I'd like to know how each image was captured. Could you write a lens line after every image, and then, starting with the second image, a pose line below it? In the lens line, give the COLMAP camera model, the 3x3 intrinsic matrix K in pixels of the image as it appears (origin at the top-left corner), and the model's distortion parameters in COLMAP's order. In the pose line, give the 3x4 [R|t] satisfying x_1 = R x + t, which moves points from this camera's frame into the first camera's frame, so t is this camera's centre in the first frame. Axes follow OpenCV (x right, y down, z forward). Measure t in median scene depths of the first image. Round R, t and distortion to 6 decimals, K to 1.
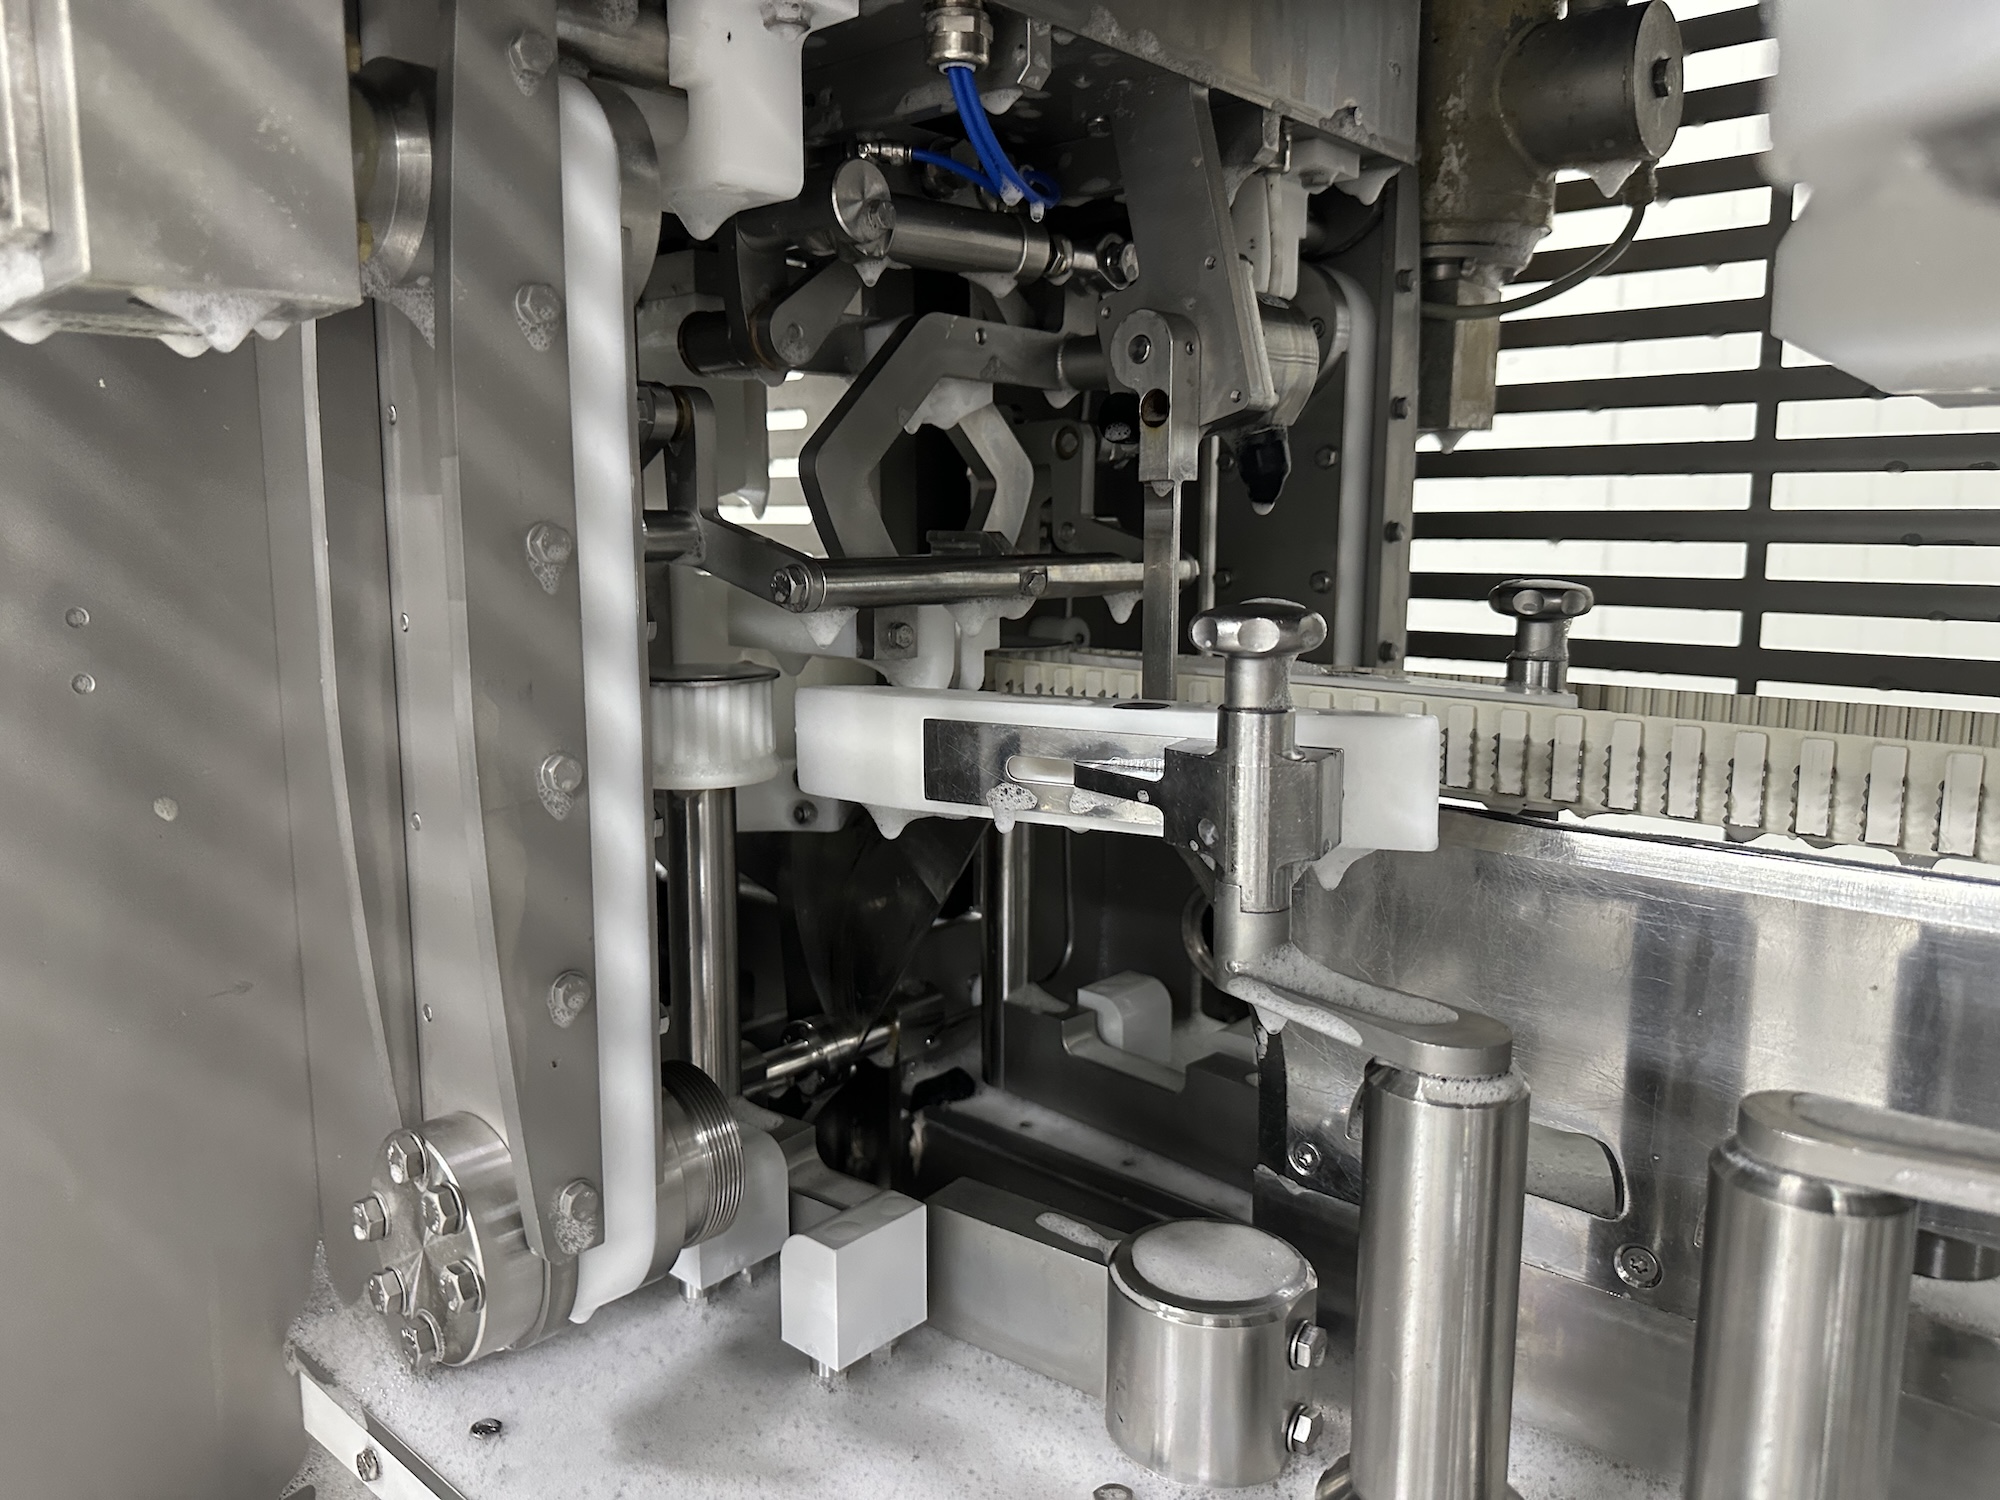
lens RADIAL K [[1421.5, 0, 1000.4], [0, 1421.5, 734.8], [0, 0, 1]] dist [0.096034, -0.142498]
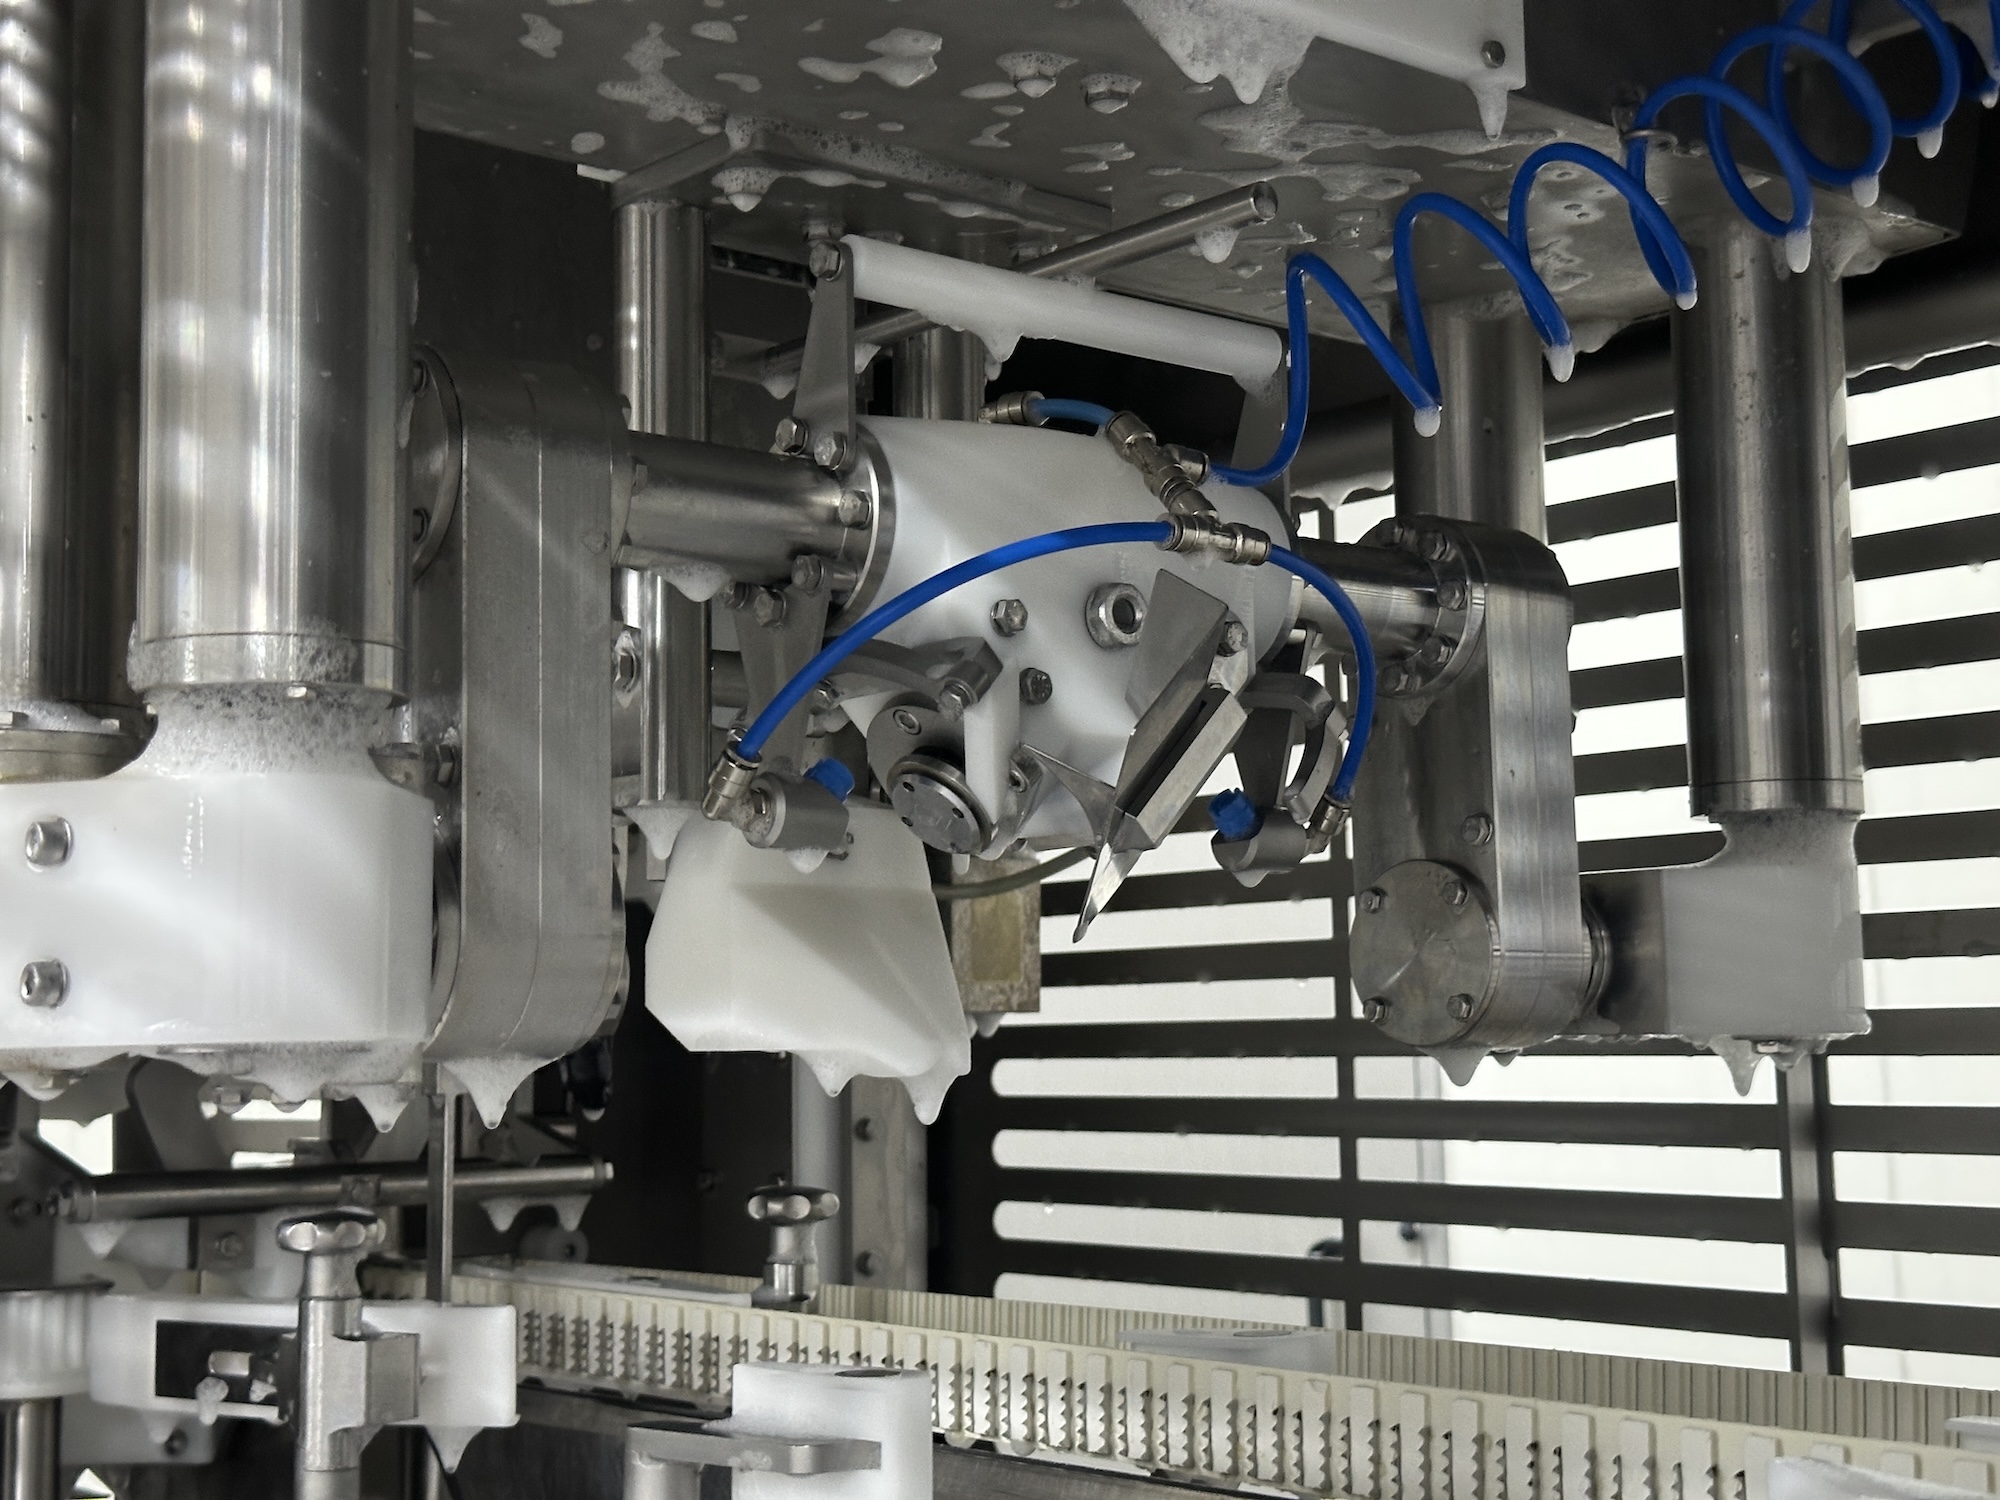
lens RADIAL K [[2776.4, 0, 991.7], [0, 2776.4, 737.8], [0, 0, 1]] dist [0.196406, -0.420837]
pose [[0.991004, -0.026296, -0.131224, 0.859567], [-0.008365, 0.966420, -0.256832, 0.107118], [0.133571, 0.255619, 0.957506, -1.098172]]
